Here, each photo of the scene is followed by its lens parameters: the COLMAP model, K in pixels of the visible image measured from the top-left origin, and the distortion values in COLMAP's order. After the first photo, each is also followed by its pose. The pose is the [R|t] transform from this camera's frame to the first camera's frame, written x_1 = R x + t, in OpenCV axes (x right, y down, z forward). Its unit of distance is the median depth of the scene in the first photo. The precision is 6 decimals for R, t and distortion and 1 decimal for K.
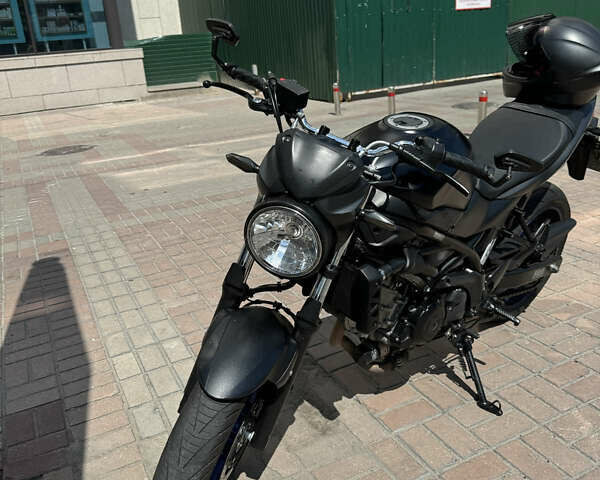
lens RADIAL K [[556.9, 0, 300.0], [0, 556.9, 240.0], [0, 0, 1]] dist [0.106806, -0.222079]
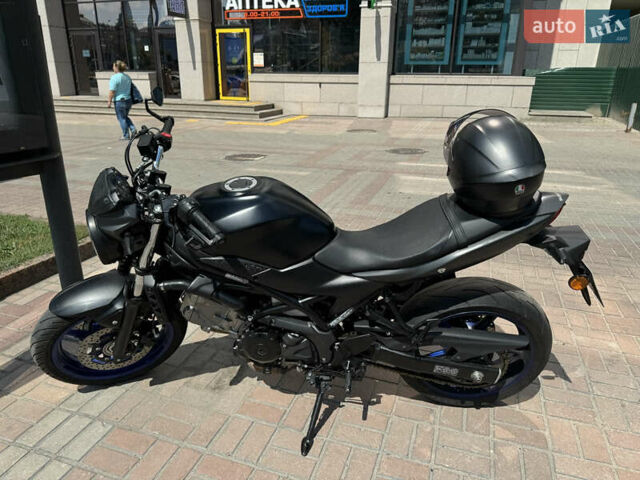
lens RADIAL K [[467.1, 0, 320.0], [0, 467.1, 240.0], [0, 0, 1]] dist [-0.038845, -0.000305]
pose [[0.702683, 0.300418, -0.644969, 0.112113], [-0.285227, 0.949401, 0.131468, -0.026049], [0.651830, 0.091582, 0.752815, 0.047576]]
